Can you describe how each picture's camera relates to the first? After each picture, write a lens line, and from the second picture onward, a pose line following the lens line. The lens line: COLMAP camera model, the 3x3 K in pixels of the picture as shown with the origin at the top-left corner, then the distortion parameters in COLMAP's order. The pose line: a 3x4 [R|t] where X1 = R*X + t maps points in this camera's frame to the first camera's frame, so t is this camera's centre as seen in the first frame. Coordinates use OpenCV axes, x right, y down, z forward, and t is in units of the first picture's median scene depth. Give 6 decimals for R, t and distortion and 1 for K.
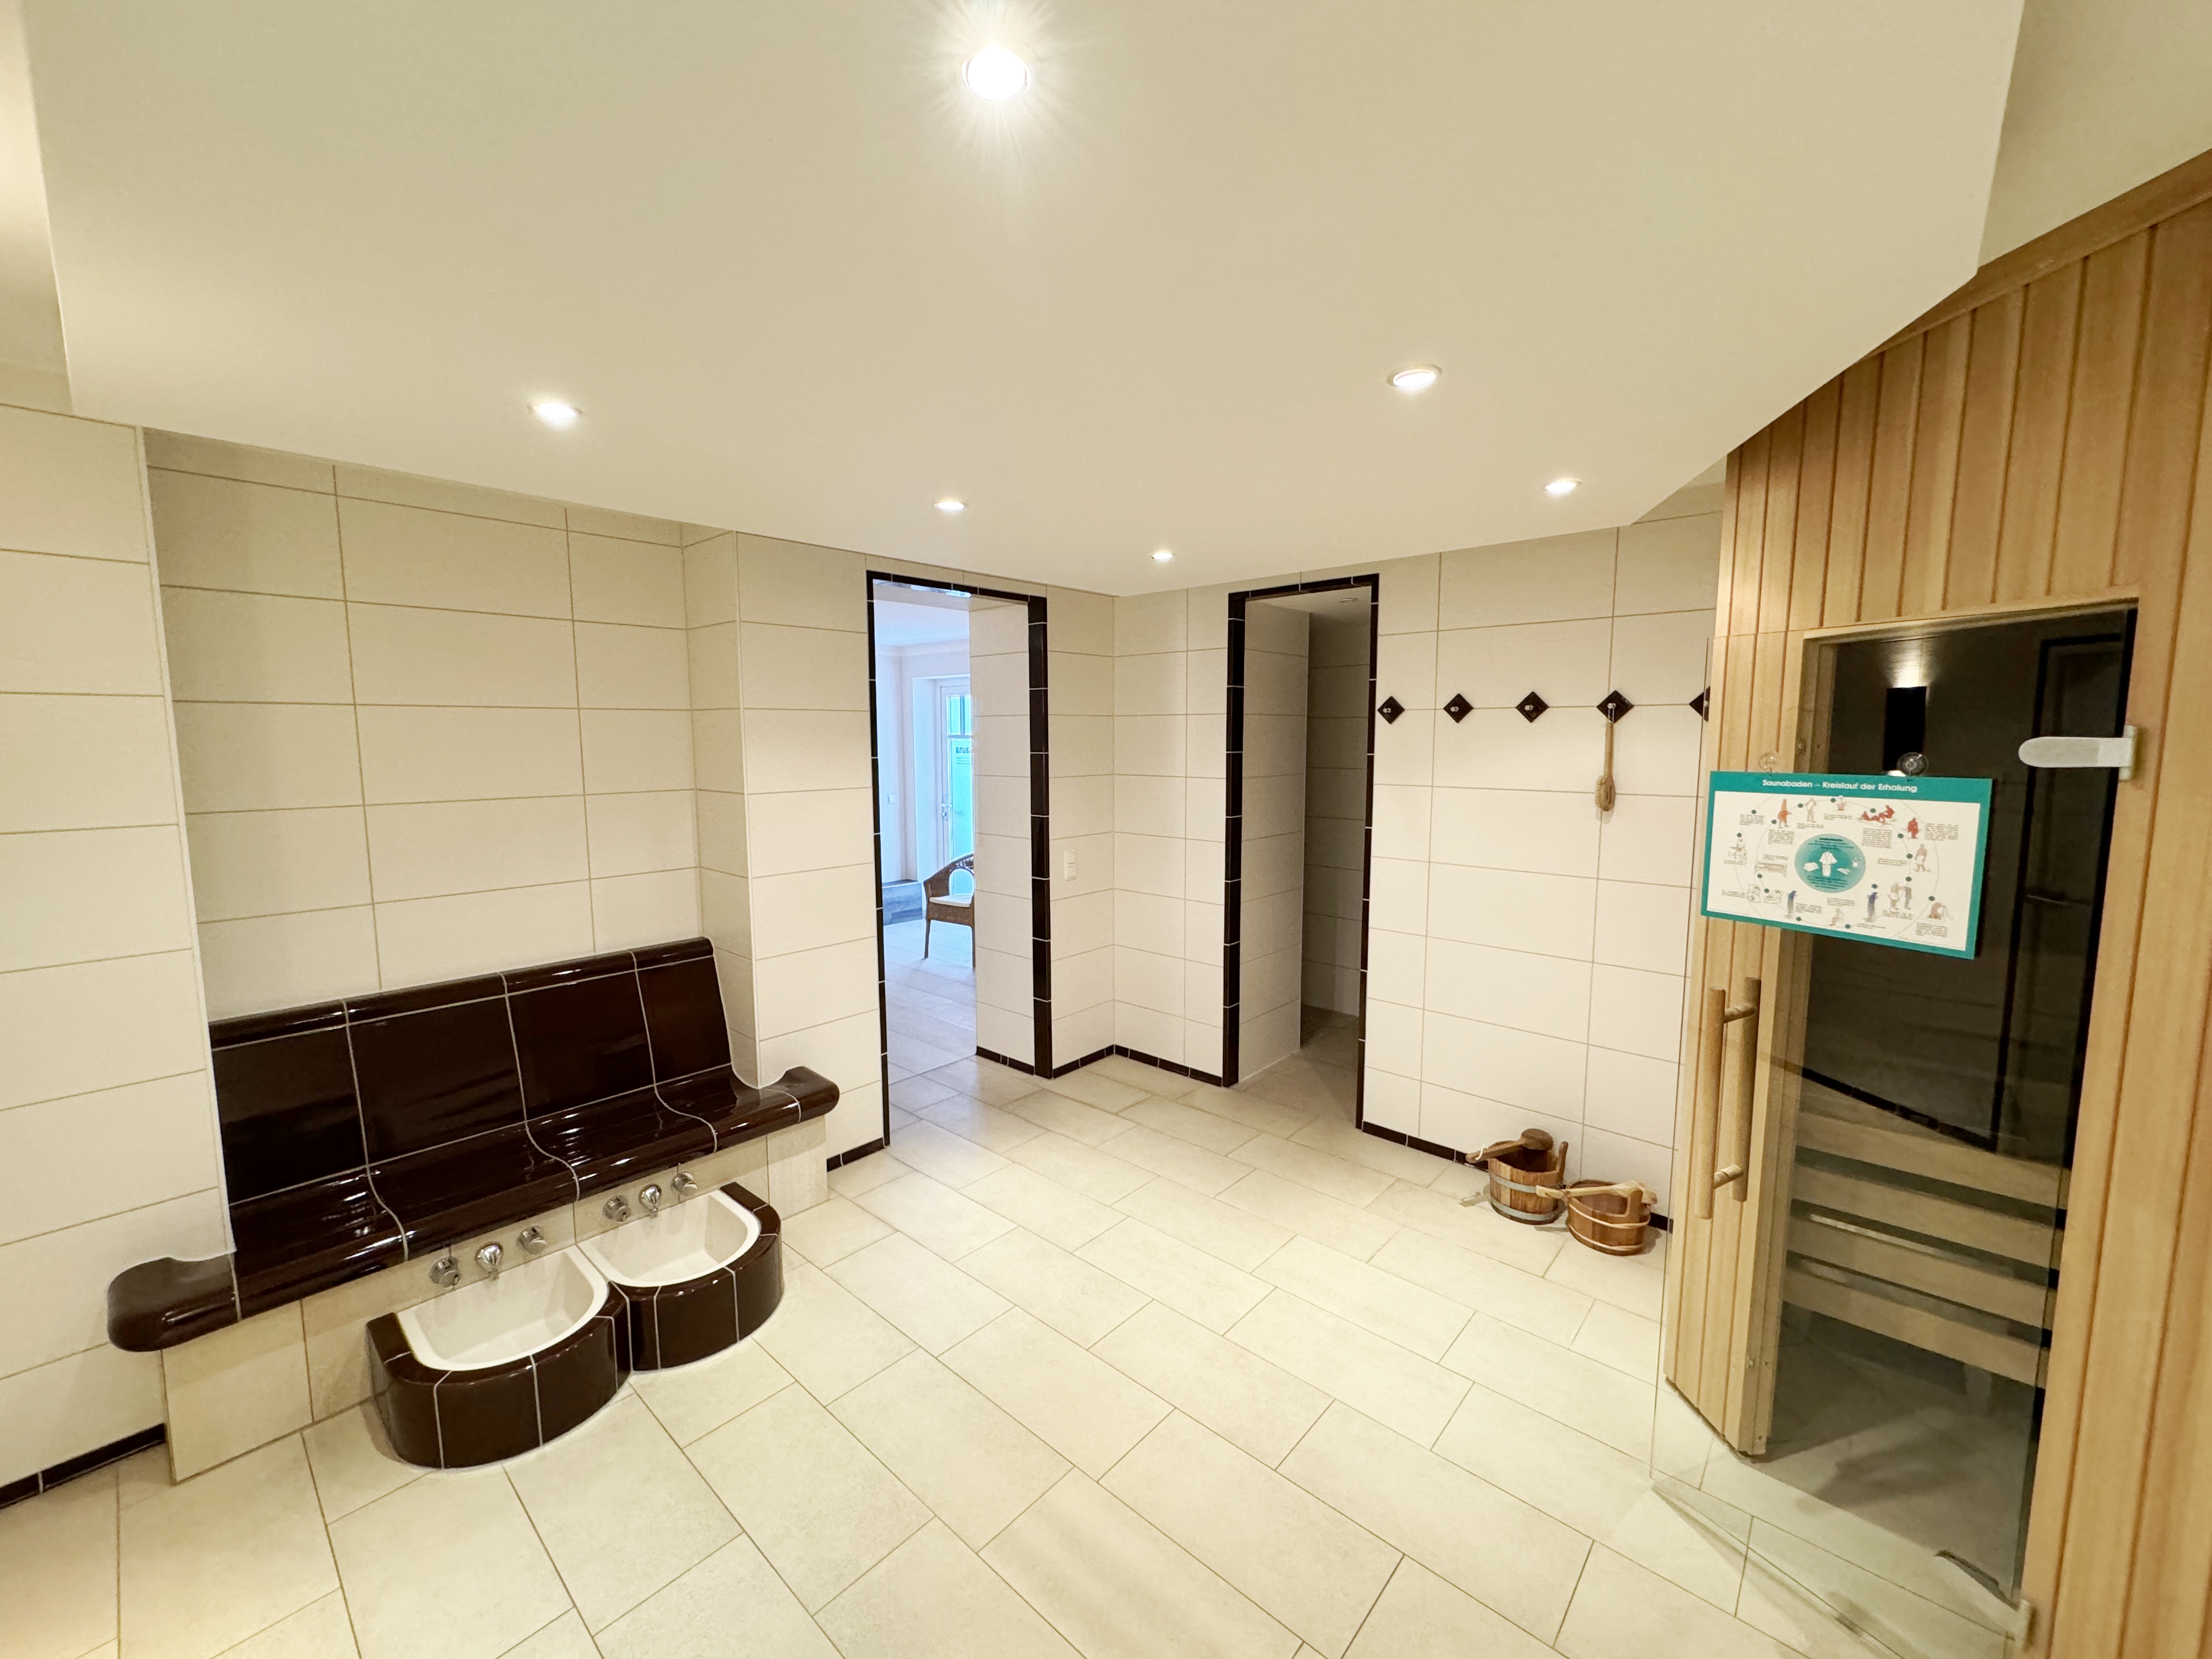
lens RADIAL K [[879.0, 0, 1106.0], [0, 879.0, 829.5], [0, 0, 1]] dist [-0.000779, -0.000054]
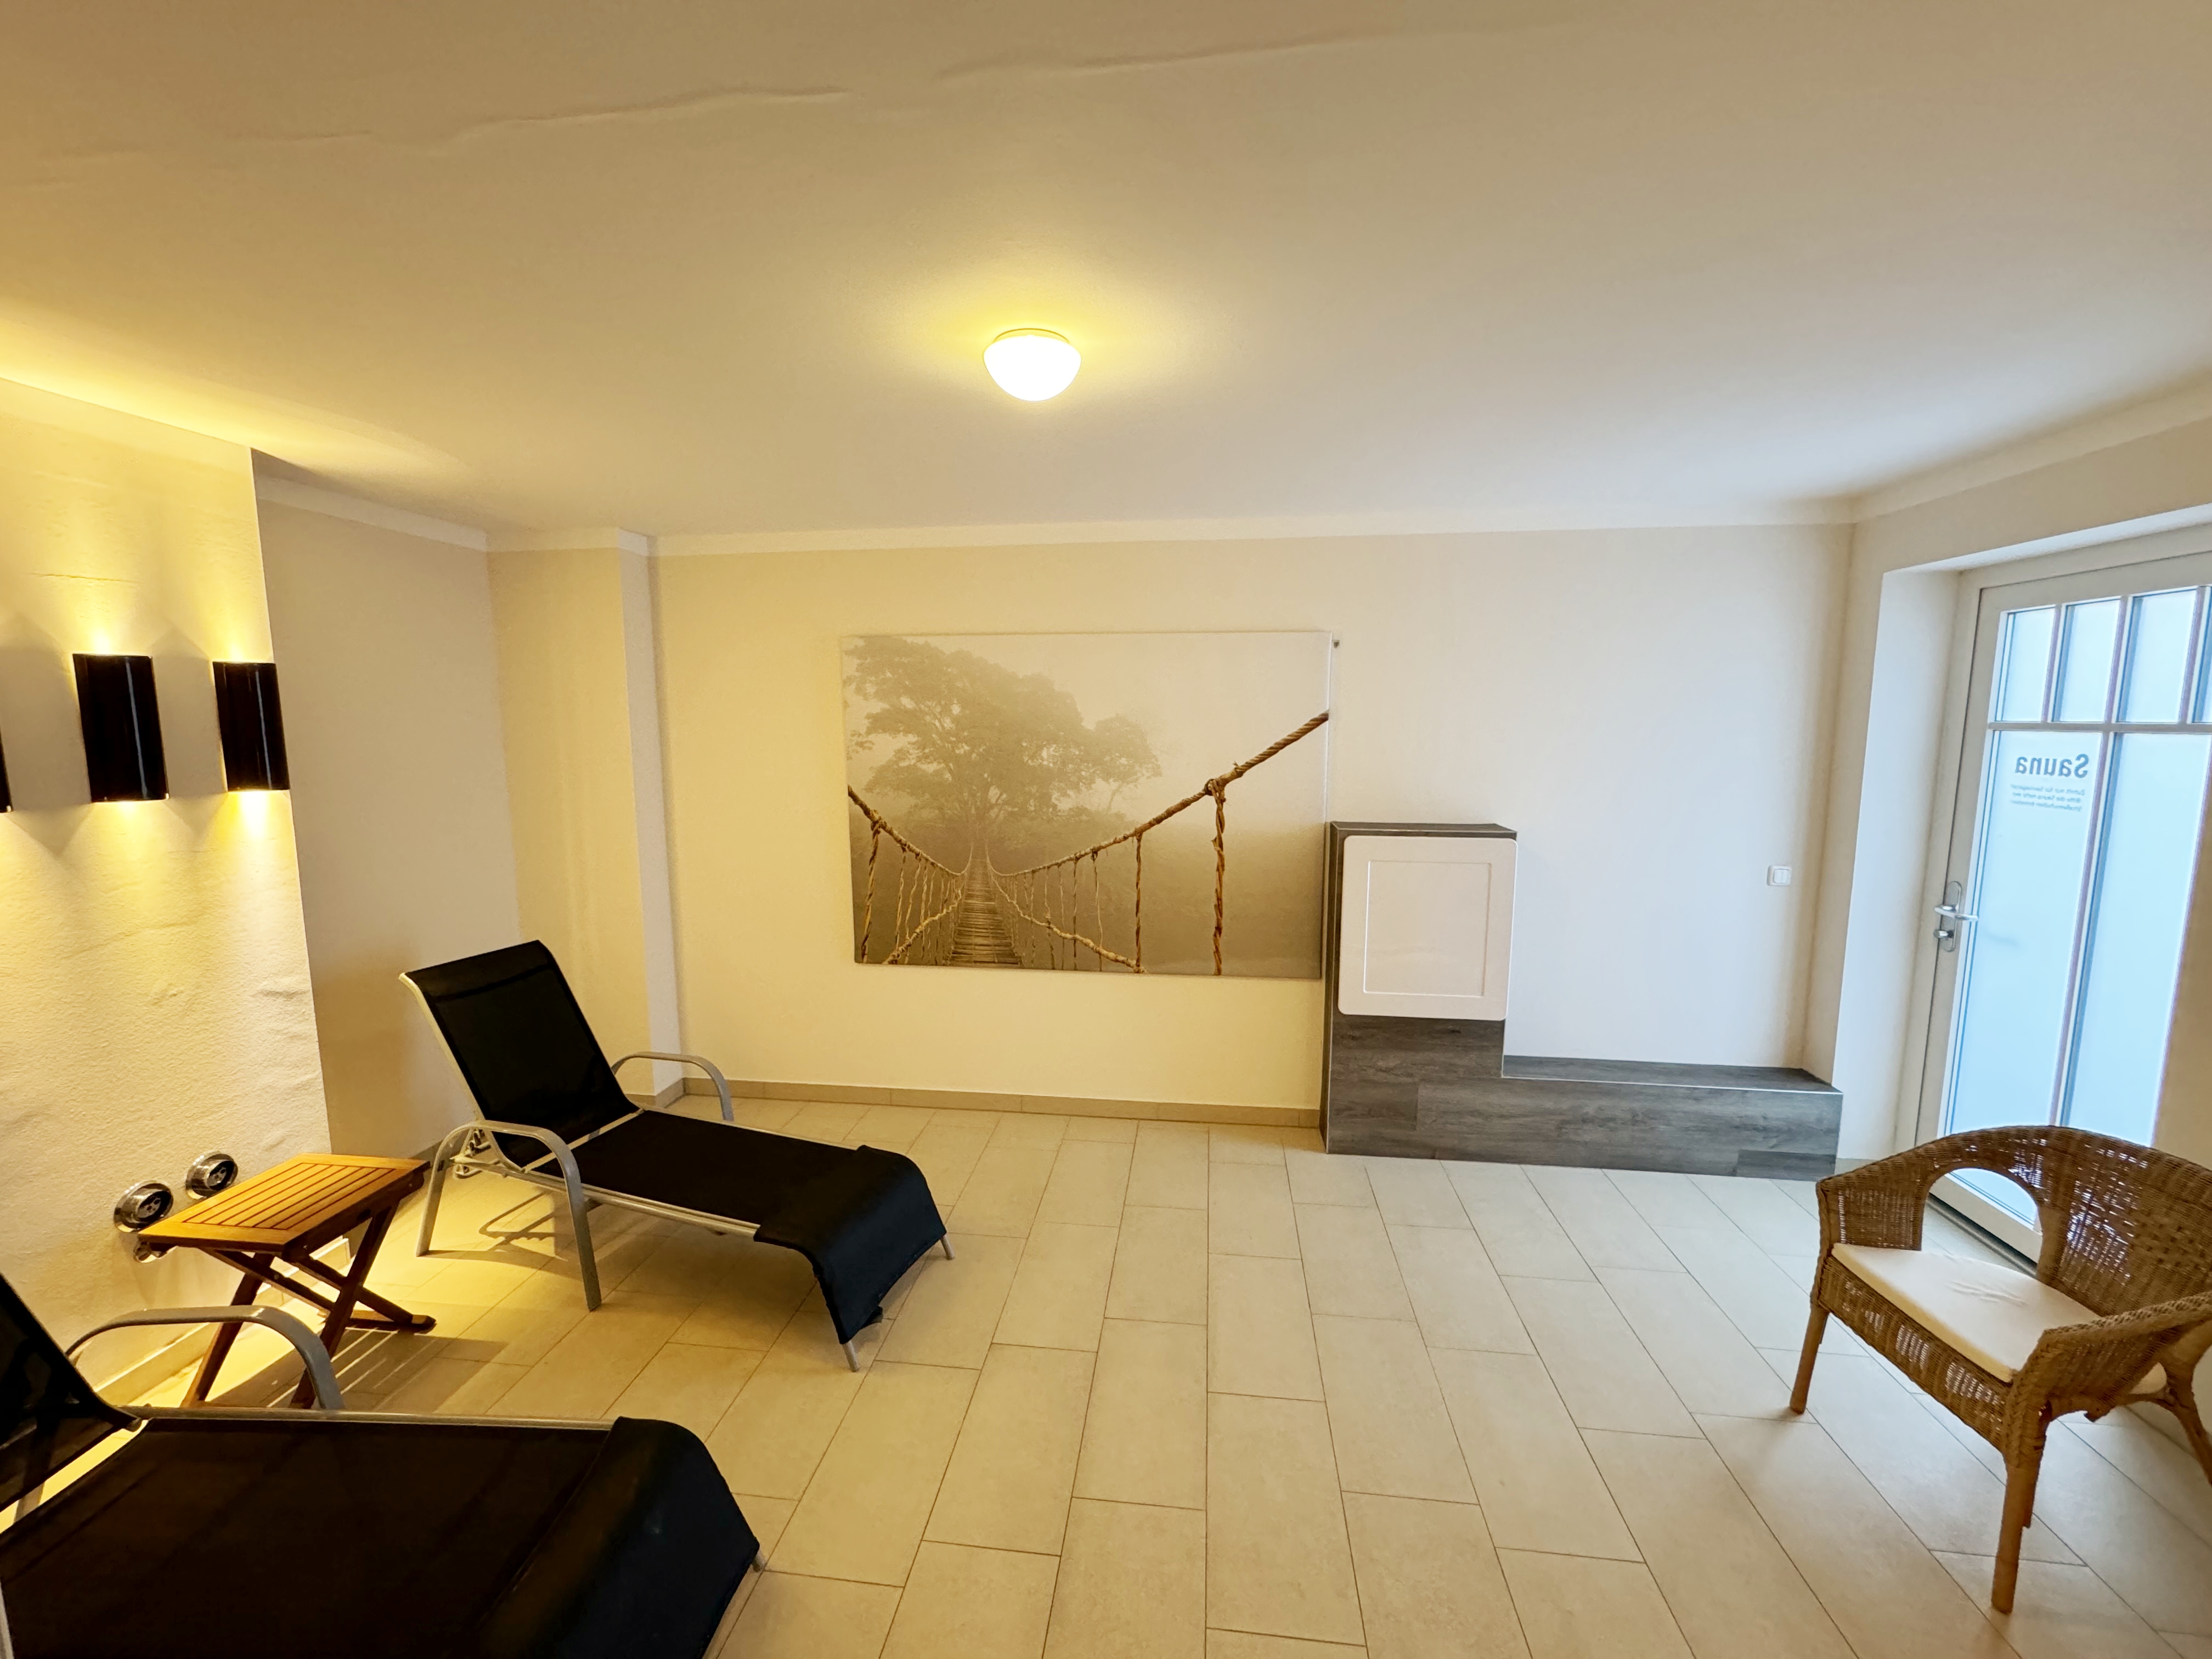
lens RADIAL K [[879.0, 0, 1106.0], [0, 879.0, 829.5], [0, 0, 1]] dist [-0.000779, -0.000054]
pose [[0.574339, 0.101081, -0.812353, -0.093291], [-0.086577, 0.994282, 0.062508, -0.055460], [0.814027, 0.034430, 0.579806, 0.508409]]
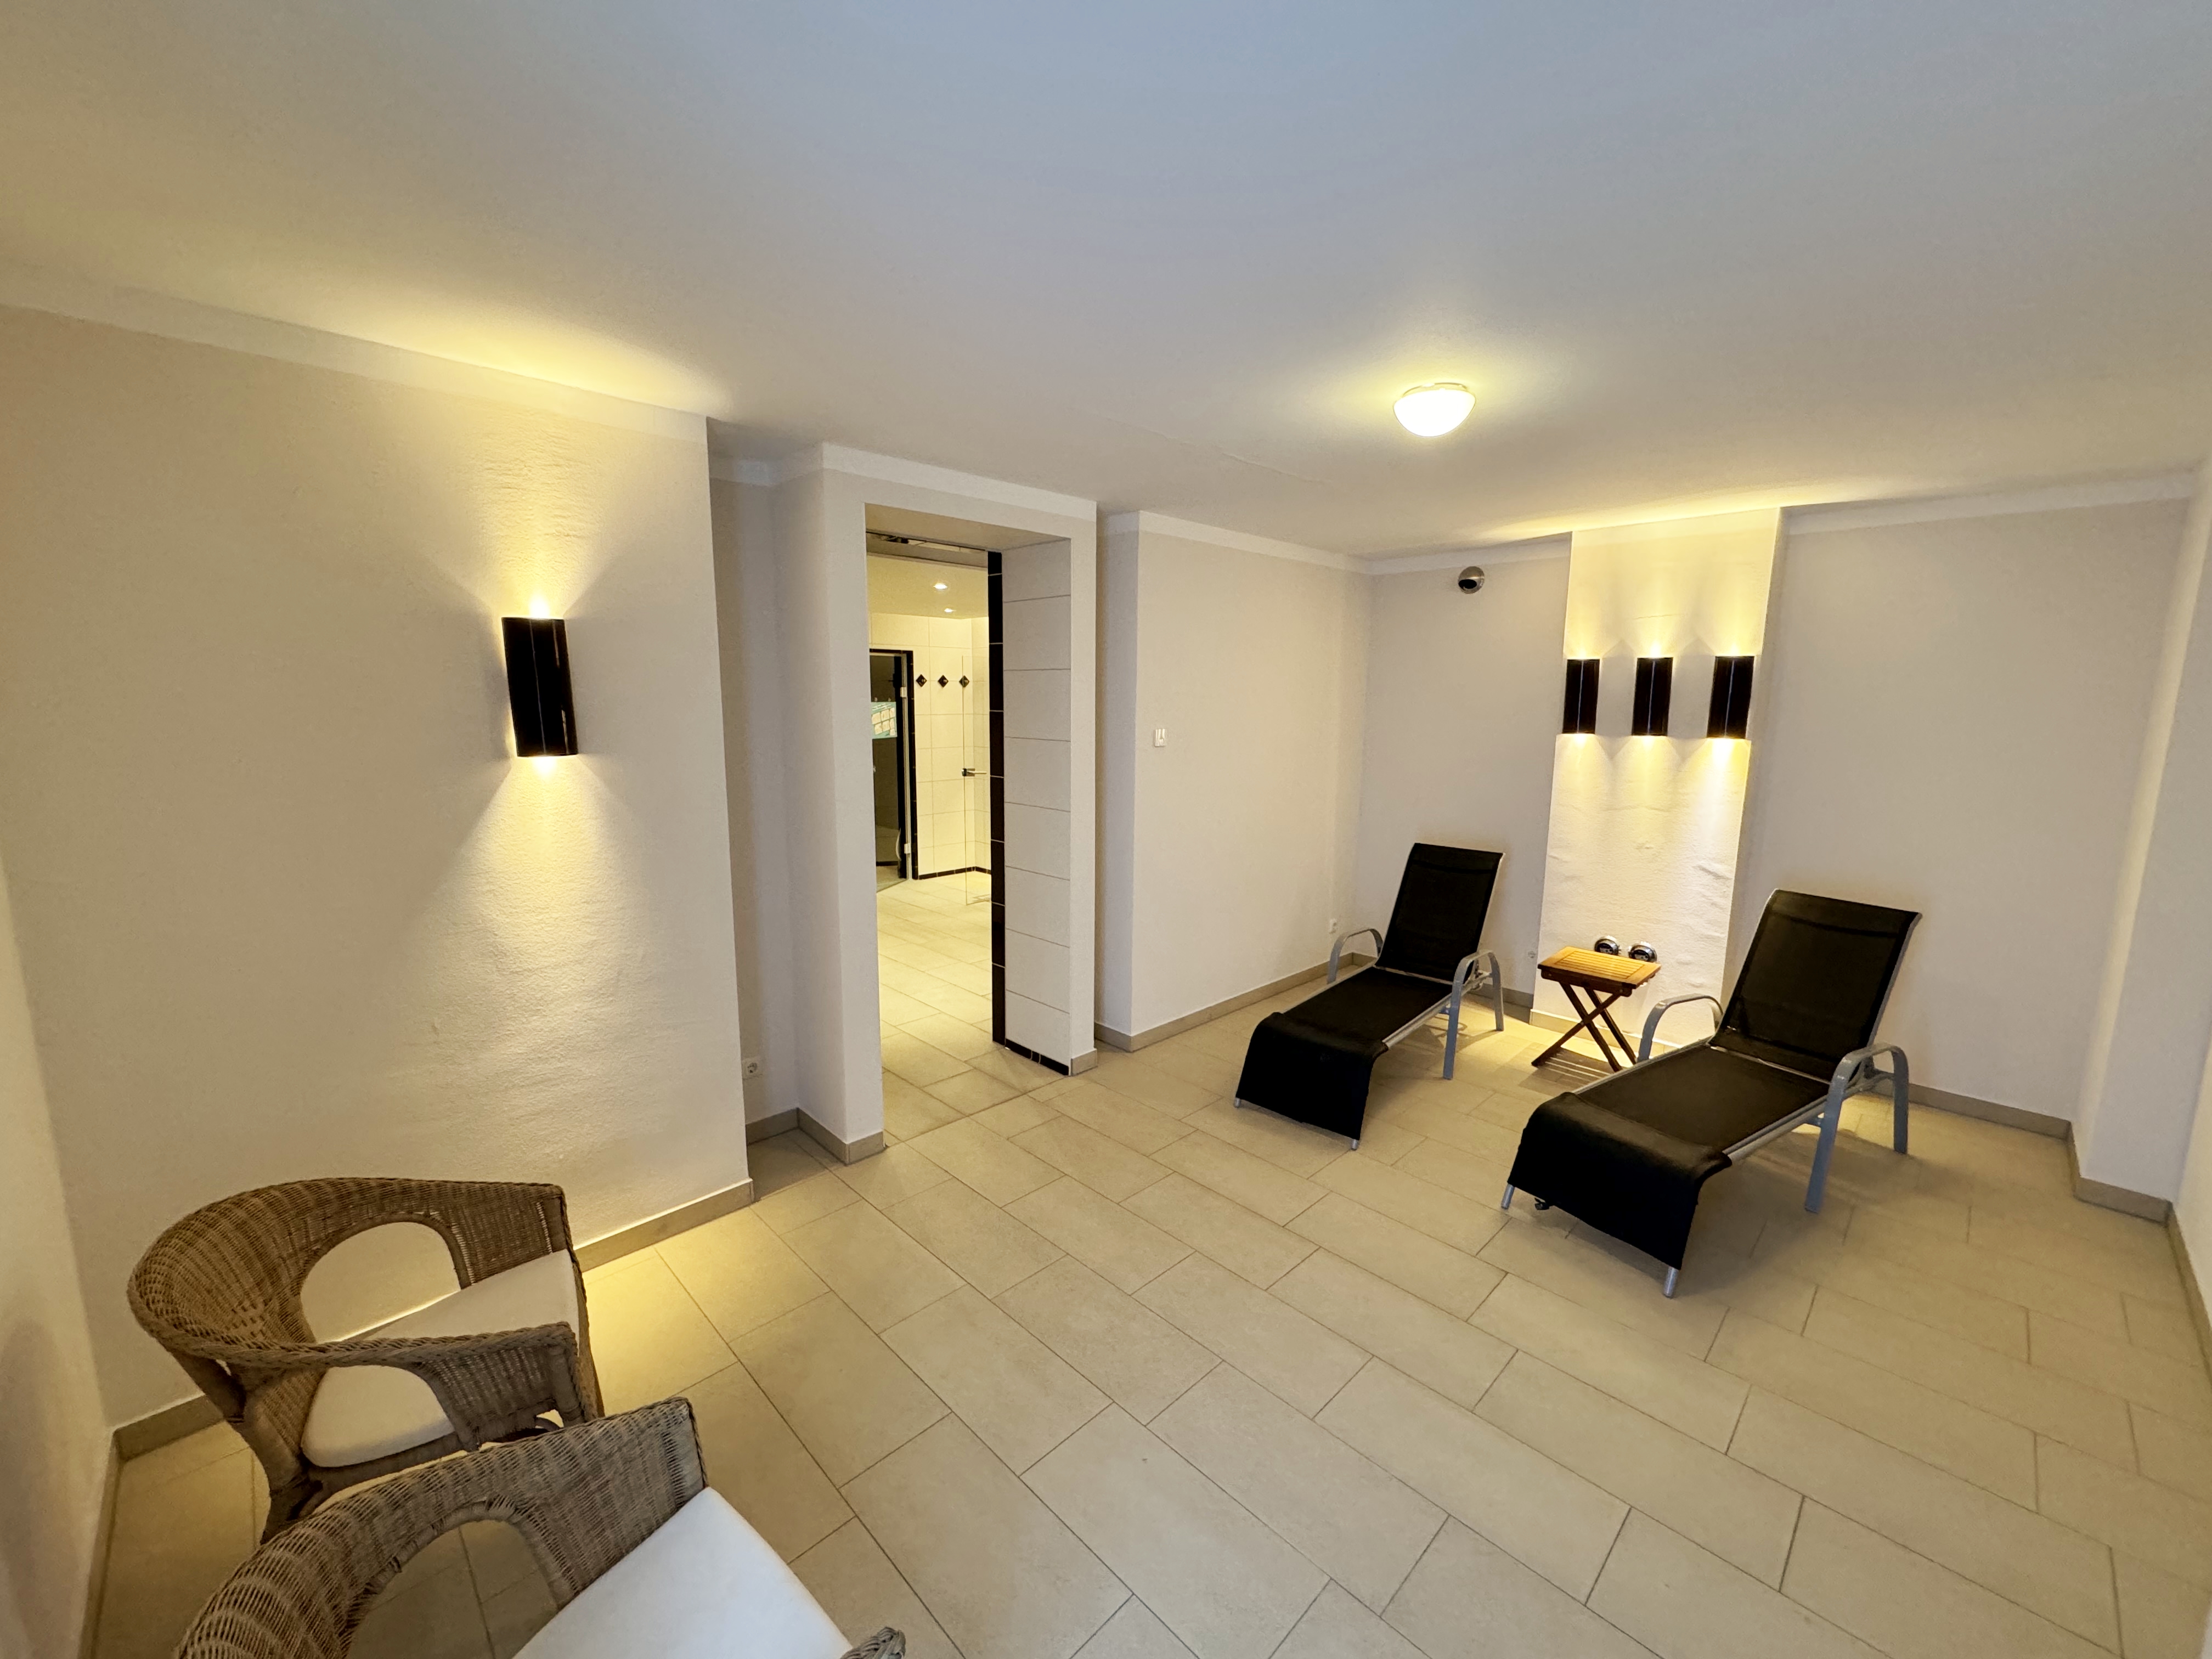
lens RADIAL K [[879.0, 0, 1106.0], [0, 879.0, 829.5], [0, 0, 1]] dist [-0.000779, -0.000054]
pose [[-0.997876, -0.019287, 0.062223, -0.289994], [-0.002694, 0.966565, 0.256406, -0.124905], [-0.065088, 0.255694, -0.964564, 1.215007]]
